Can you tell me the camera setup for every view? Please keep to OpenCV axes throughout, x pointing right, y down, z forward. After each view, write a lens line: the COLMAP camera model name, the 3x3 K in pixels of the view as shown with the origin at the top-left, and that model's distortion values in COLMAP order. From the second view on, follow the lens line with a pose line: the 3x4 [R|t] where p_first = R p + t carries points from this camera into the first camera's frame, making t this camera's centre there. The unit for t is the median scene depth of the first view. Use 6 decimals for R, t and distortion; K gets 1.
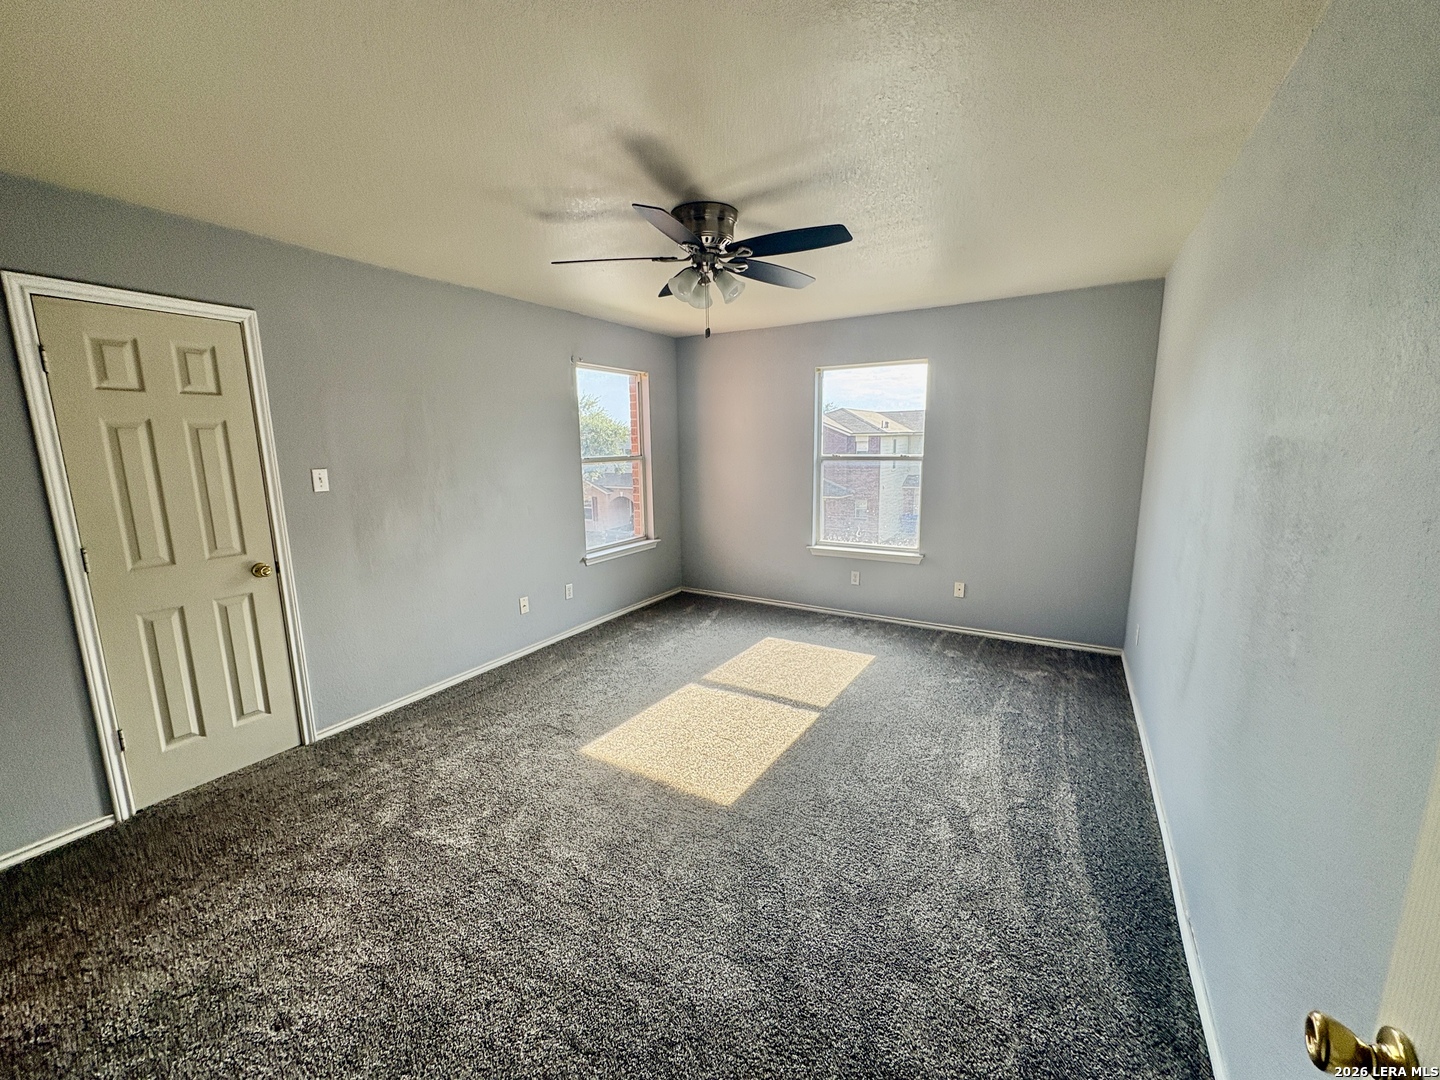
lens RADIAL K [[574.2, 0, 712.9], [0, 574.2, 541.3], [0, 0, 1]] dist [-0.002546, 0.000819]
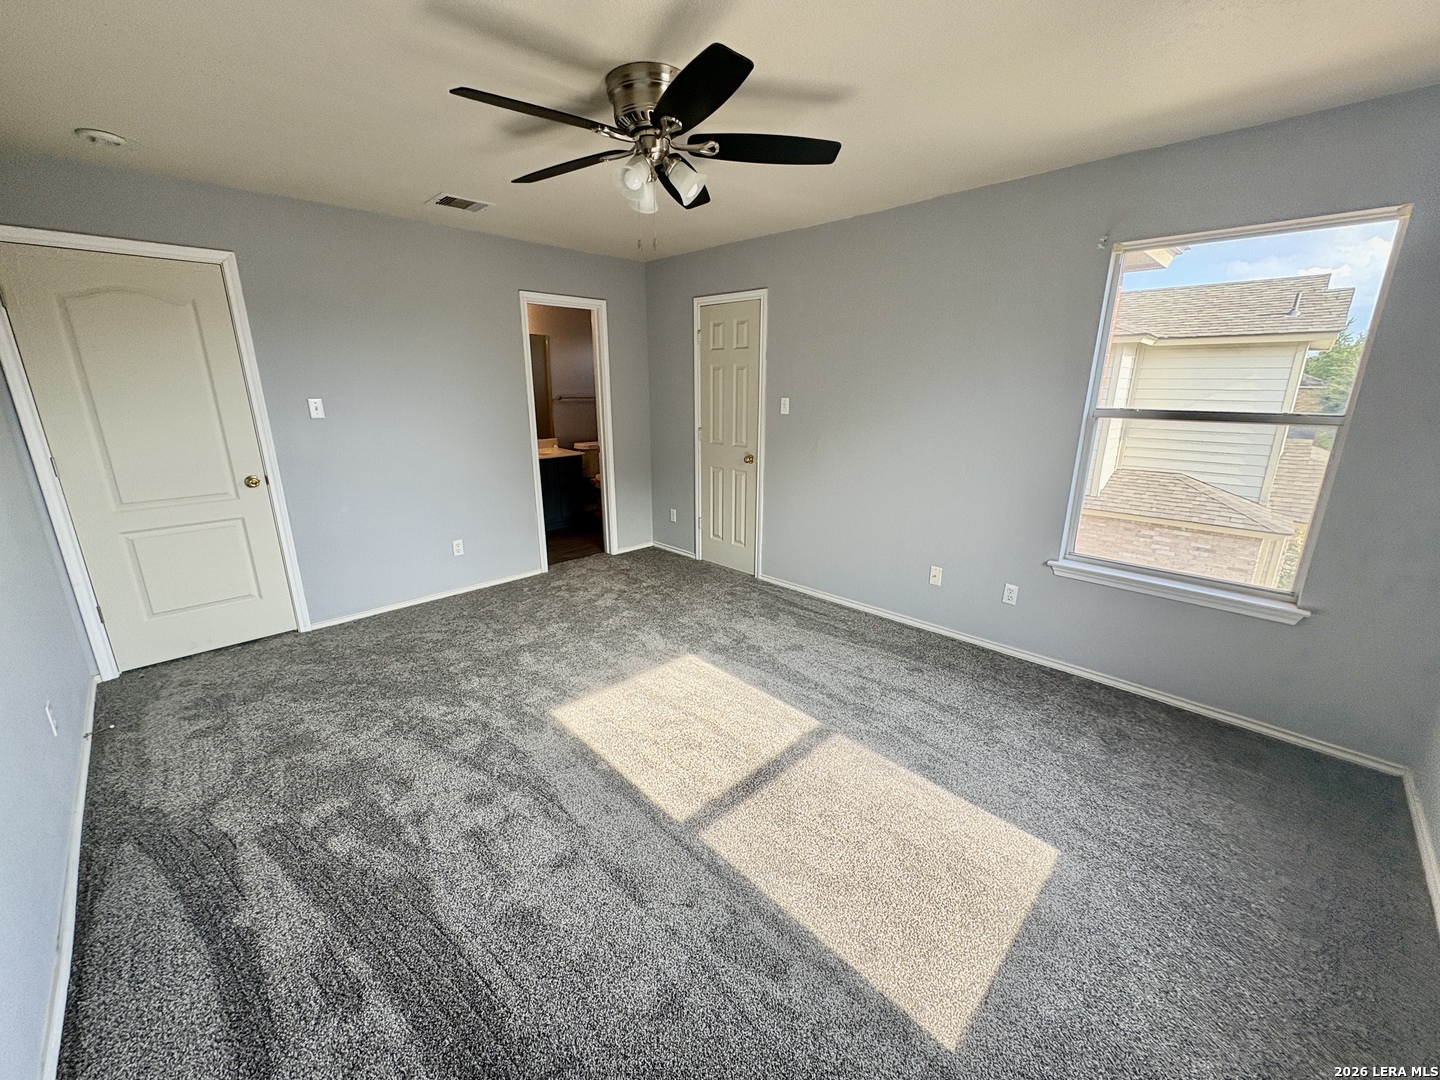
lens RADIAL K [[574.2, 0, 714.5], [0, 574.2, 537.4], [0, 0, 1]] dist [-0.002546, 0.000819]
pose [[-0.250138, 0.265576, -0.931075, 0.665588], [-0.168147, 0.935117, 0.311903, -0.191172], [0.953498, 0.234576, -0.189252, 1.049531]]
